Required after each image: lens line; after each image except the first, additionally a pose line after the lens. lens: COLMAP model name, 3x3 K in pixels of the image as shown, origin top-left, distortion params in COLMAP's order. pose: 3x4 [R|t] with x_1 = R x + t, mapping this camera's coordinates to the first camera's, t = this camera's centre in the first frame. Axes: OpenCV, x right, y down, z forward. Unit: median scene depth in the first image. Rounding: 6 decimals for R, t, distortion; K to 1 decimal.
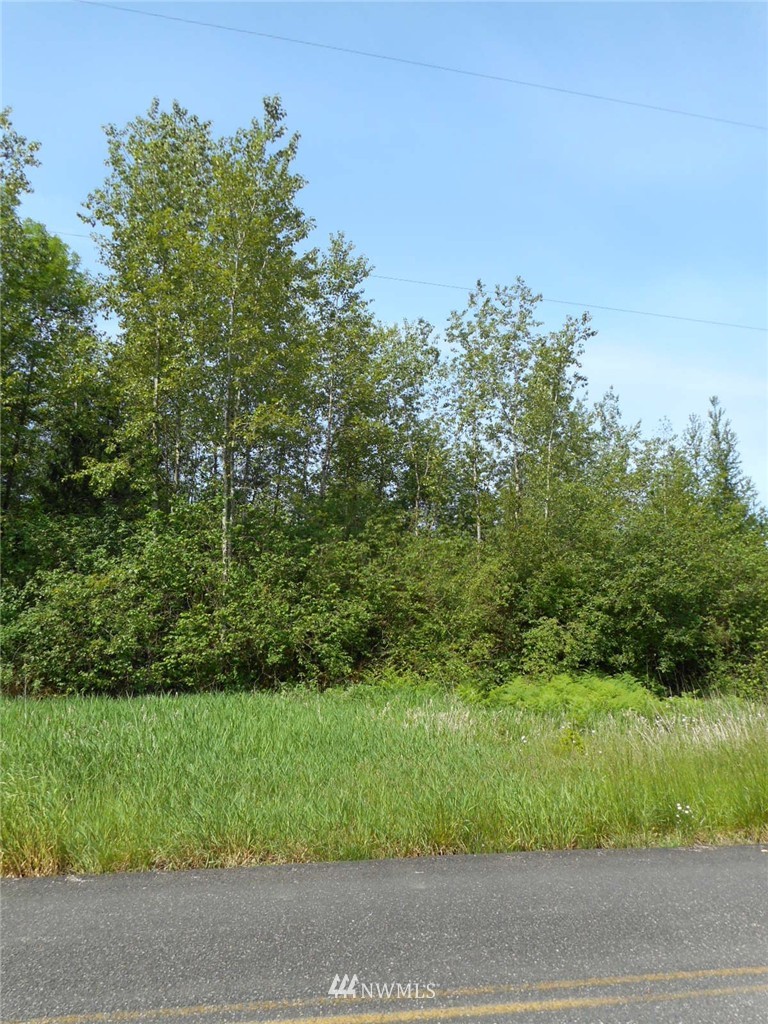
lens RADIAL K [[763.2, 0, 386.3], [0, 763.2, 513.6], [0, 0, 1]] dist [-0.001010, 0.008798]
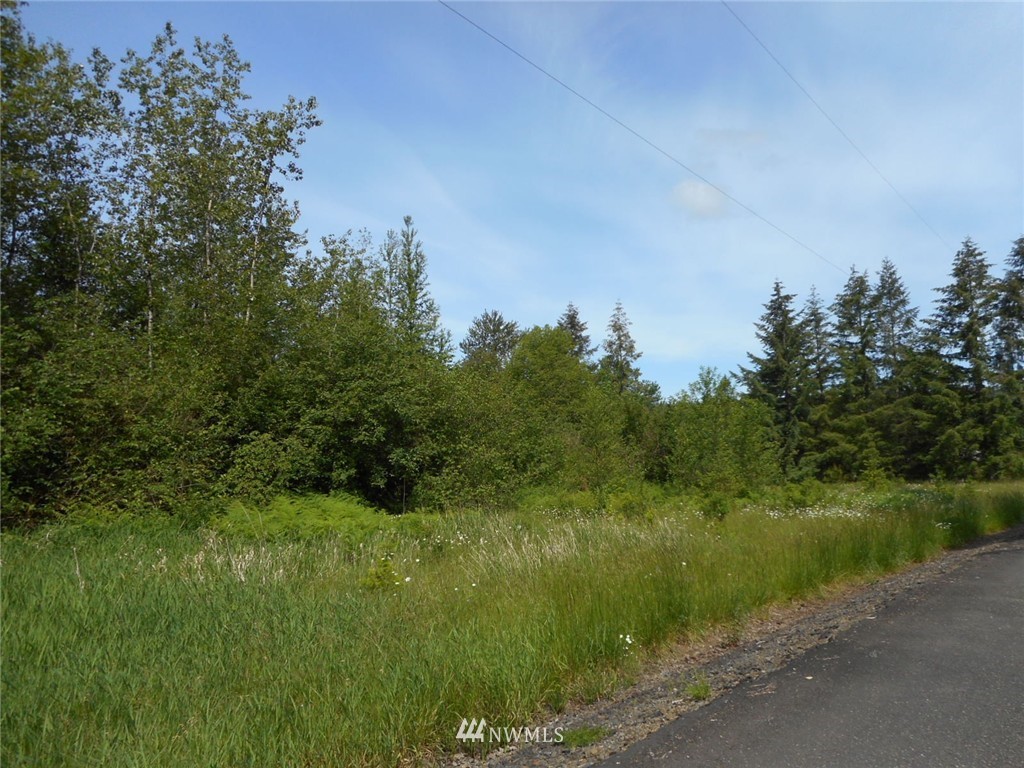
lens RADIAL K [[763.2, 0, 510.9], [0, 763.2, 383.0], [0, 0, 1]] dist [-0.001010, 0.008798]
pose [[0.791106, 0.042790, 0.610181, -0.085720], [-0.089291, 0.994943, 0.045994, 0.009923], [-0.605127, -0.090869, 0.790926, 0.103945]]
